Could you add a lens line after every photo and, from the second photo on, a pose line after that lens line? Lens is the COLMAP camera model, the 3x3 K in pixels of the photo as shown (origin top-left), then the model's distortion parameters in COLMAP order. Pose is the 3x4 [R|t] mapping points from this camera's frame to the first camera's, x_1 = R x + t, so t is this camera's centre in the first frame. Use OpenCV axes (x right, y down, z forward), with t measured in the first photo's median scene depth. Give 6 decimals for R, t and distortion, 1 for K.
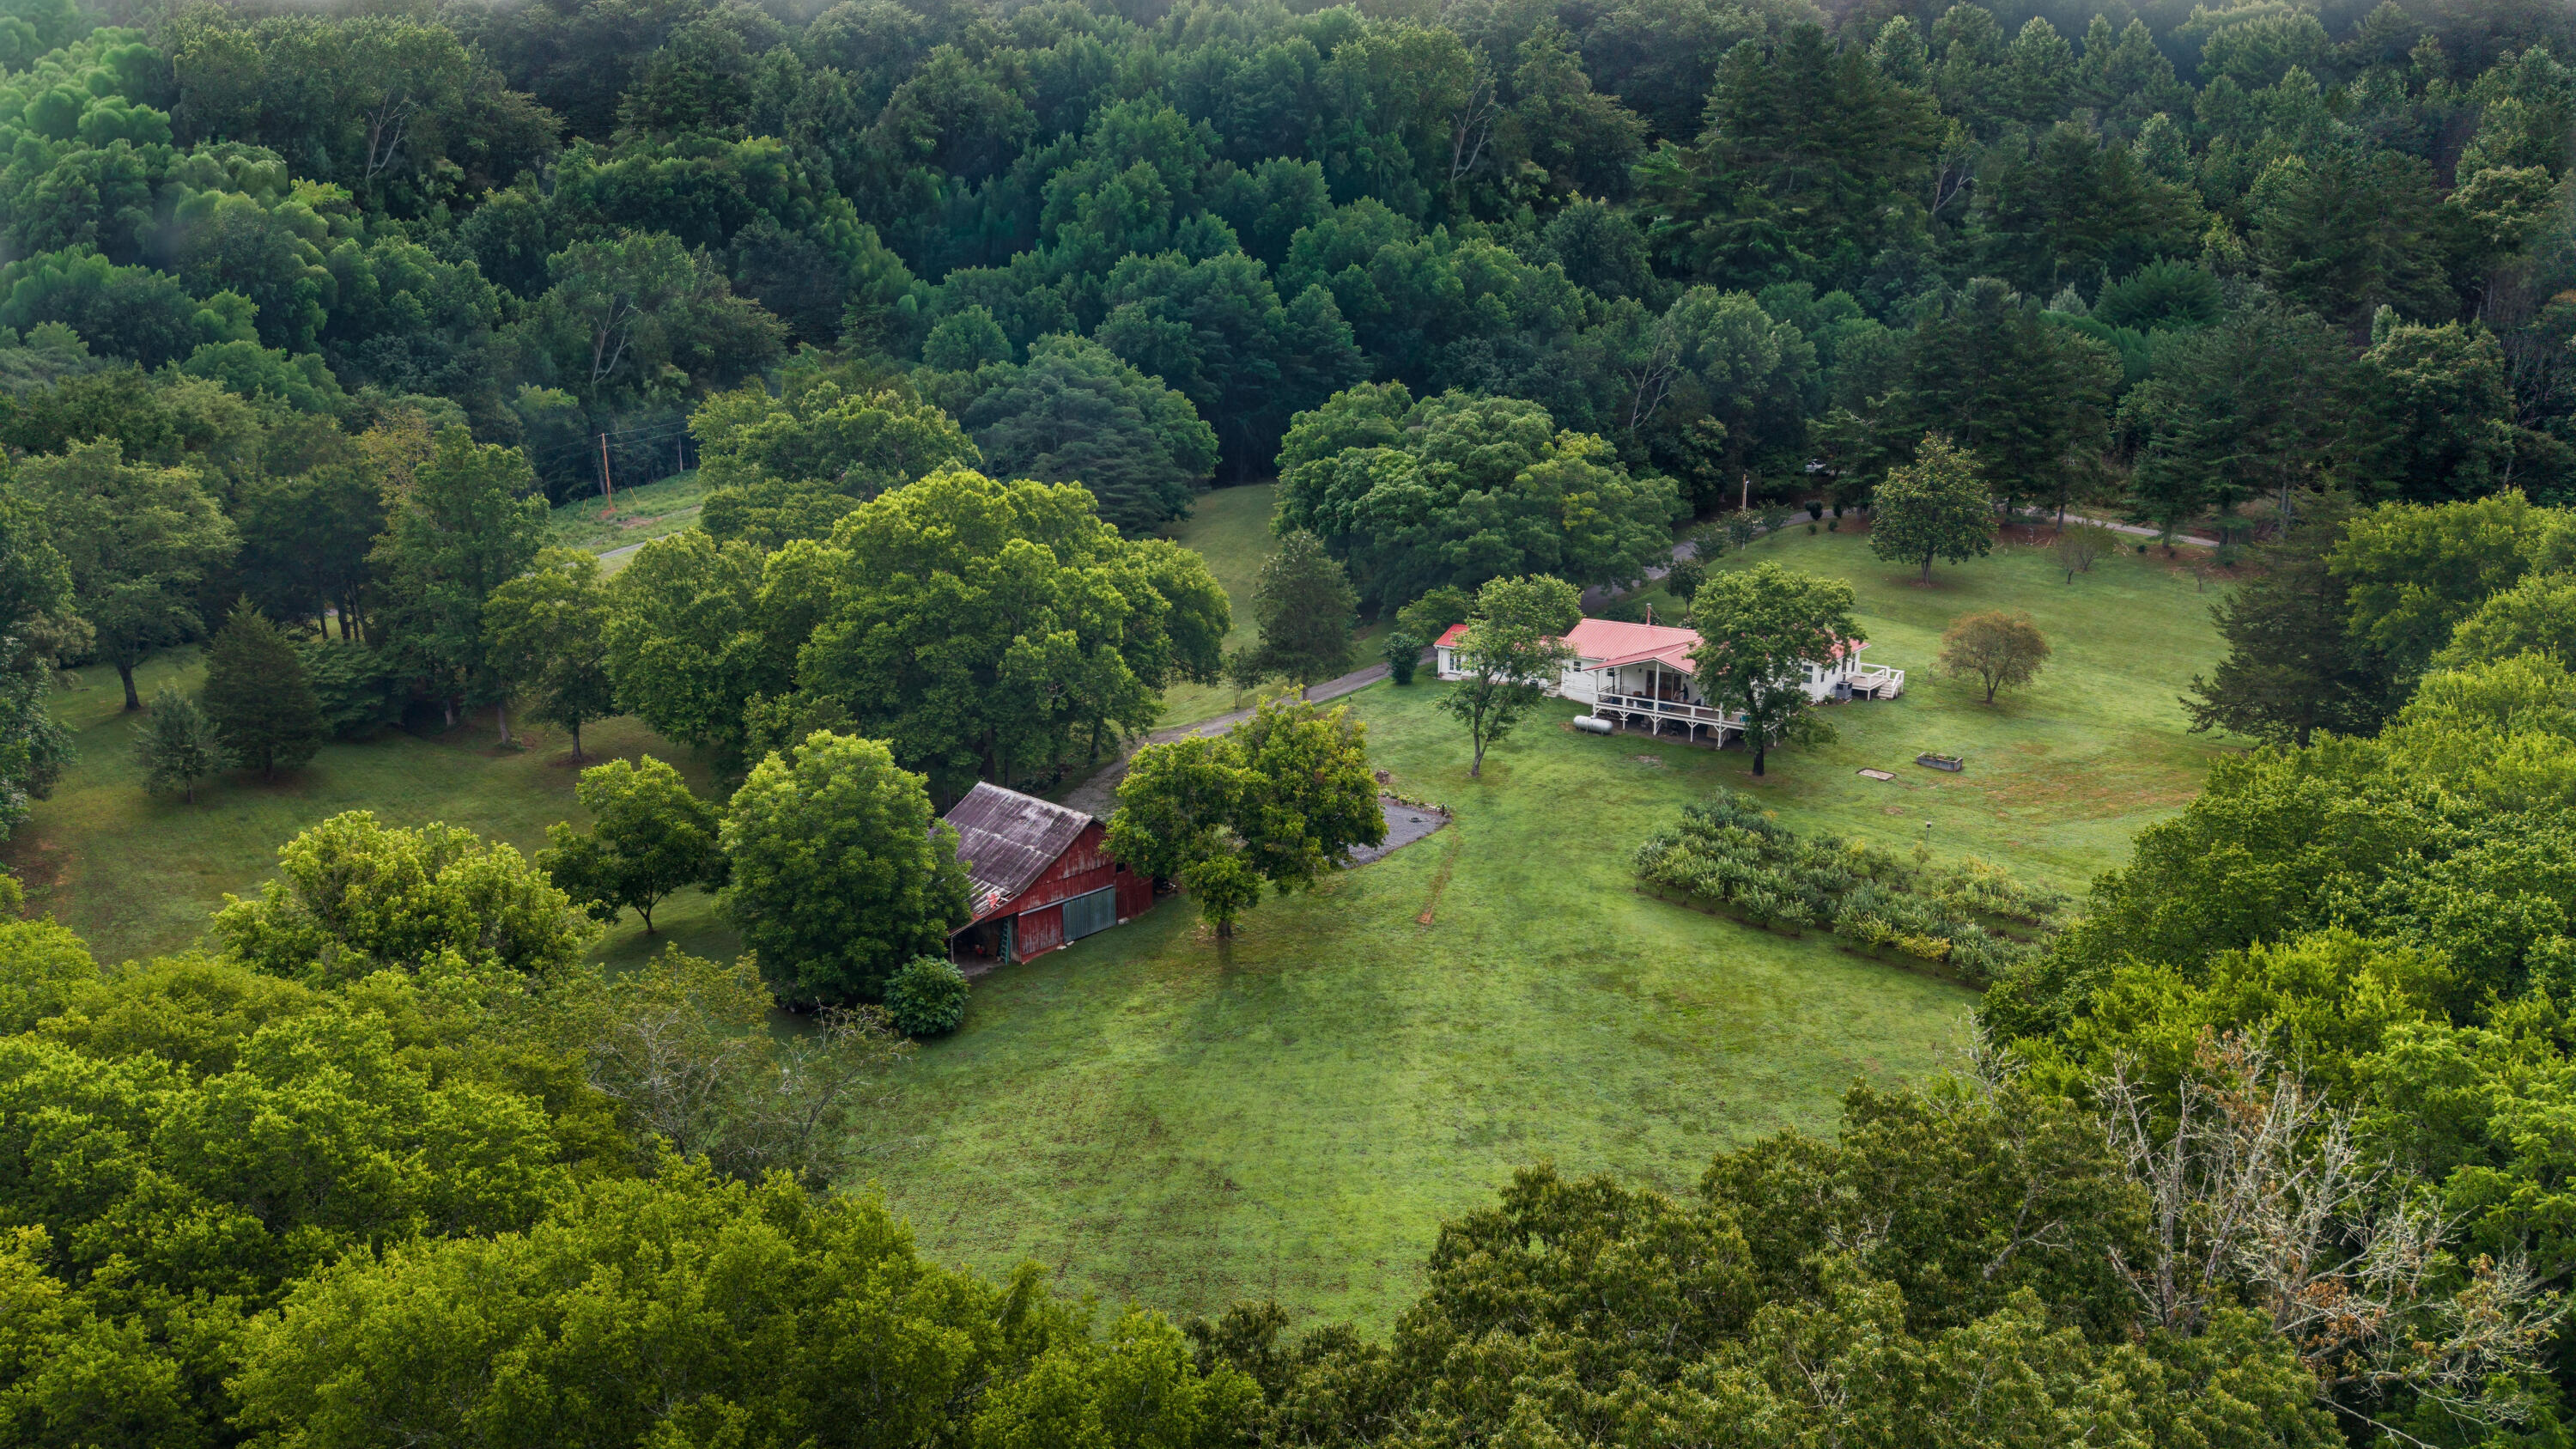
lens RADIAL K [[1736.1, 0, 1276.5], [0, 1736.1, 716.0], [0, 0, 1]] dist [0.011402, -0.019184]
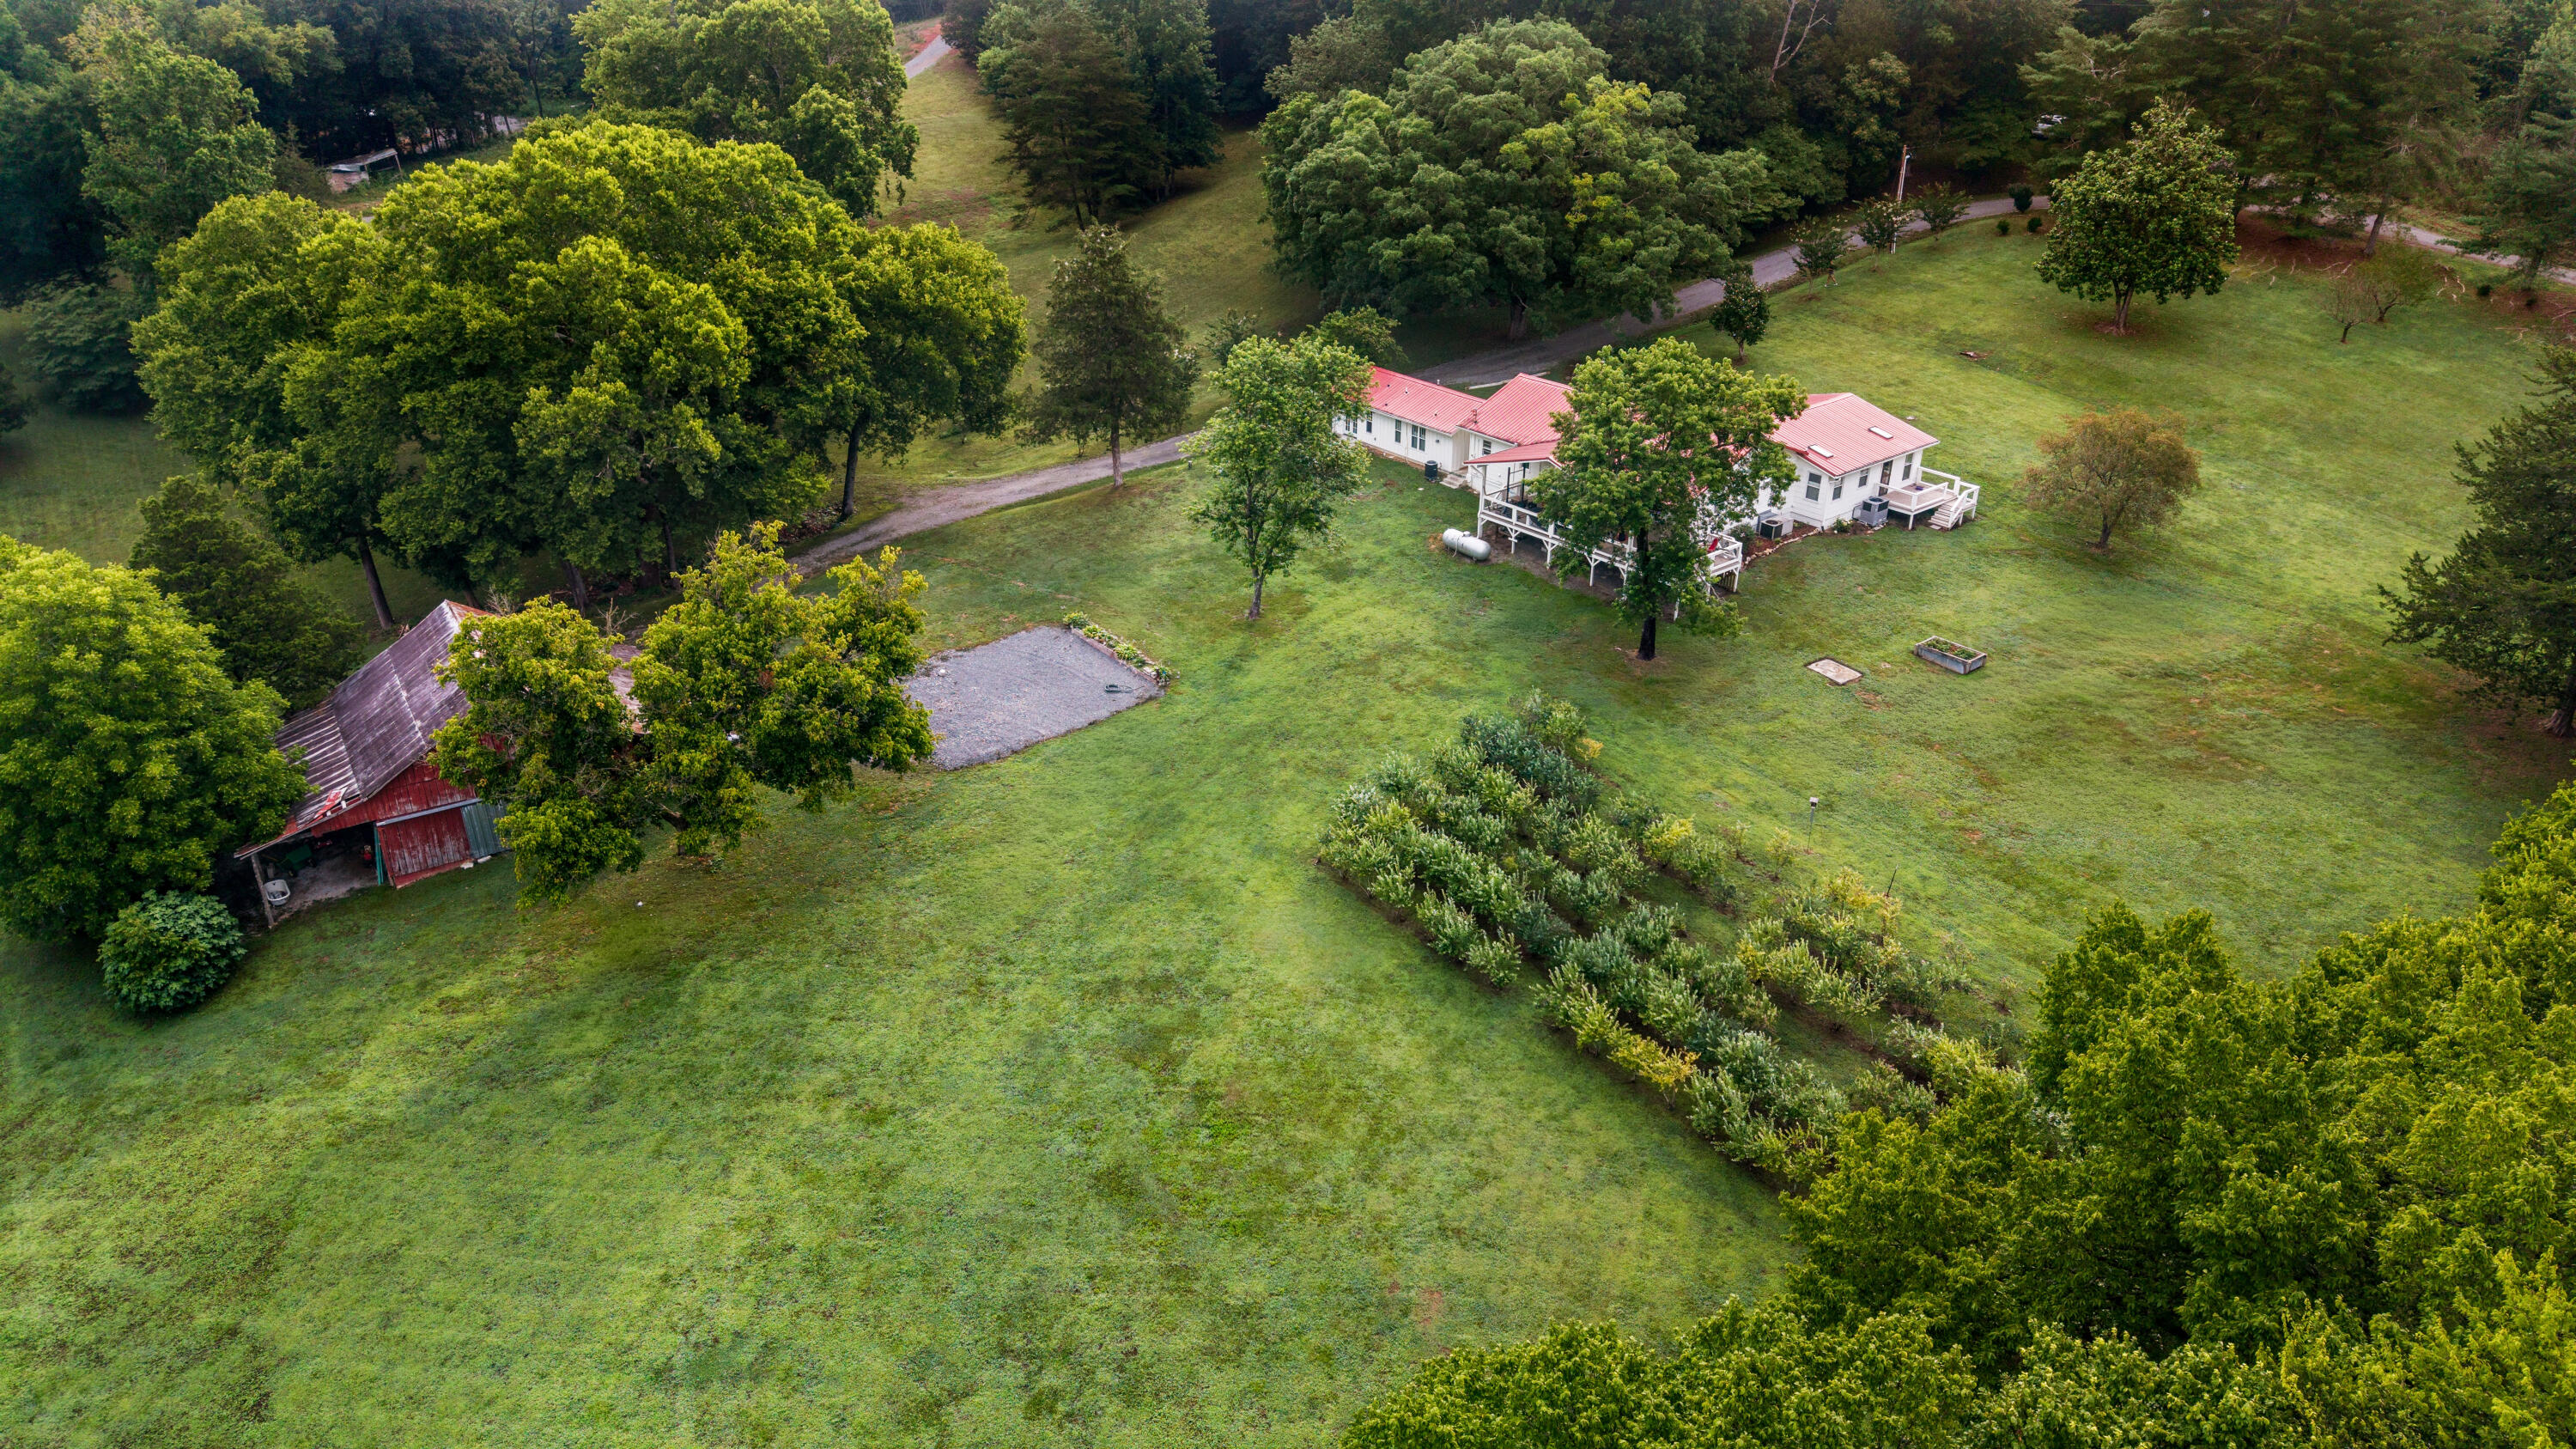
lens RADIAL K [[1736.1, 0, 1289.9], [0, 1736.1, 747.8], [0, 0, 1]] dist [0.011402, -0.019184]
pose [[0.978285, 0.105610, -0.178340, 0.230161], [-0.060562, 0.968548, 0.241346, -0.074096], [0.198219, -0.225304, 0.953912, 0.283548]]
